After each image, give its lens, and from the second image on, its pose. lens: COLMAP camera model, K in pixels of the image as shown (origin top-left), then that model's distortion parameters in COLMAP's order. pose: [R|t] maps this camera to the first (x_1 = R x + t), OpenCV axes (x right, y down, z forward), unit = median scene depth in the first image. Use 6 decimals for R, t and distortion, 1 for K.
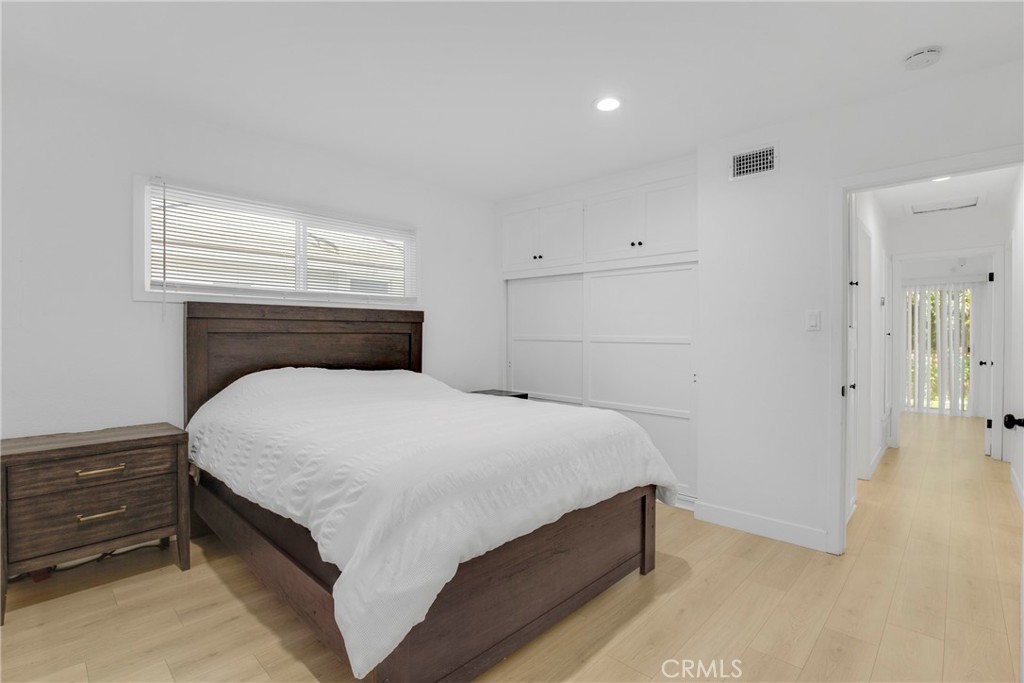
lens RADIAL K [[477.7, 0, 512.0], [0, 477.7, 334.6], [0, 0, 1]] dist [0.003790, 0.000378]
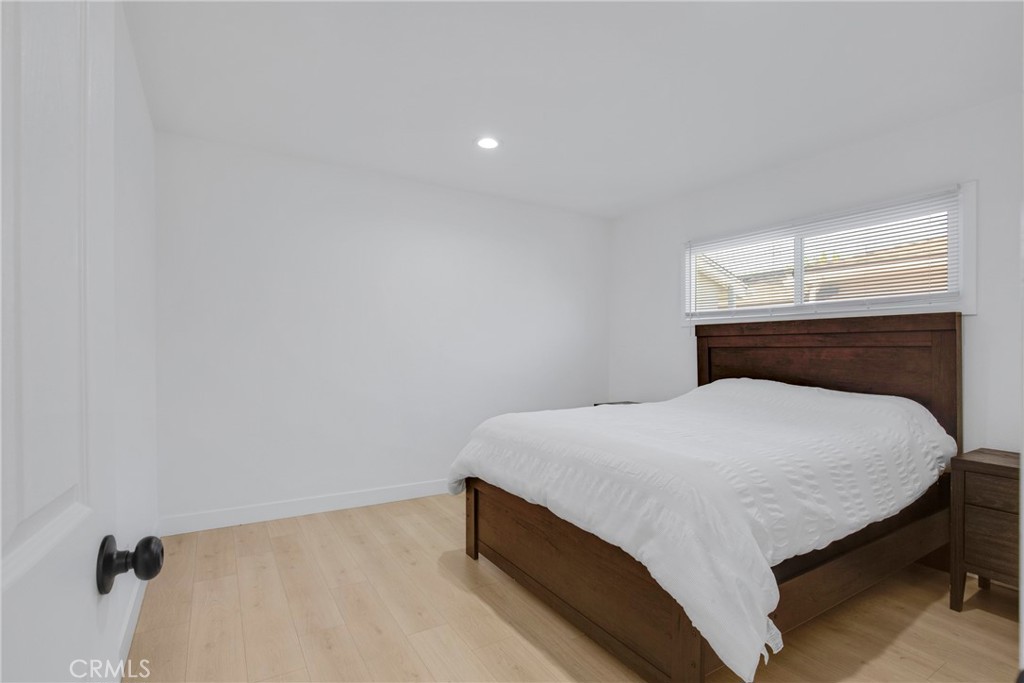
lens RADIAL K [[477.7, 0, 512.0], [0, 477.7, 346.0], [0, 0, 1]] dist [0.003790, 0.000378]
pose [[-0.243136, -0.013193, -0.969903, 0.695618], [-0.009551, 0.999892, -0.011206, 0.011248], [0.969945, 0.006539, -0.243235, 0.692897]]
